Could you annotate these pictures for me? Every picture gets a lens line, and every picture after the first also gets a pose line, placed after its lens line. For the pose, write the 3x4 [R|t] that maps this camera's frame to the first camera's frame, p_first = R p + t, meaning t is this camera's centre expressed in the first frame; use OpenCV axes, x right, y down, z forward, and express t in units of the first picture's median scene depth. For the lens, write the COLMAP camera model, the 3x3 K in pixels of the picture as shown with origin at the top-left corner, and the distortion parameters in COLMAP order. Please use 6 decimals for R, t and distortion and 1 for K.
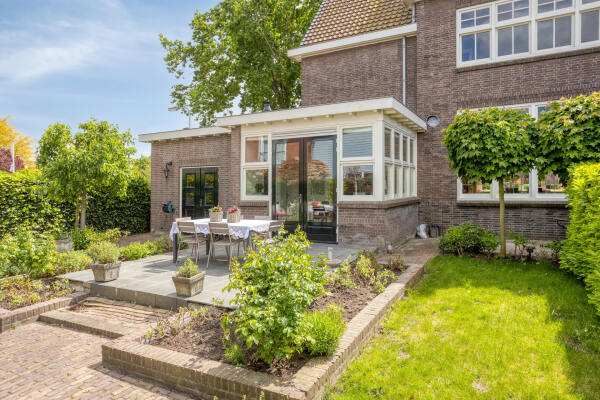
lens RADIAL K [[383.0, 0, 300.0], [0, 383.0, 200.0], [0, 0, 1]] dist [-0.000519, 0.001048]
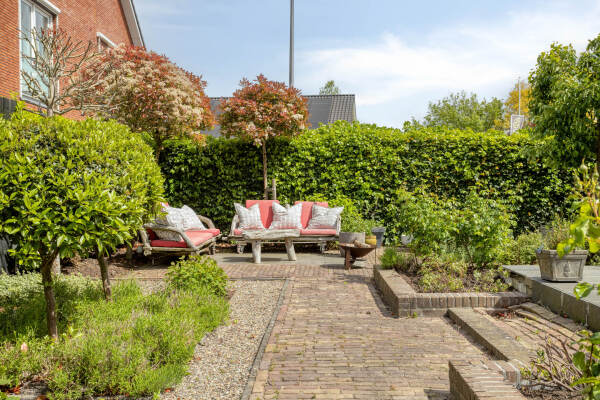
lens RADIAL K [[565.5, 0, 300.0], [0, 565.5, 200.0], [0, 0, 1]] dist [0.005972, 0.005108]
pose [[0.421672, 0.019122, -0.906547, 0.080149], [-0.036177, 0.999336, 0.004252, 0.101625], [0.906026, 0.031004, 0.422084, 0.302424]]
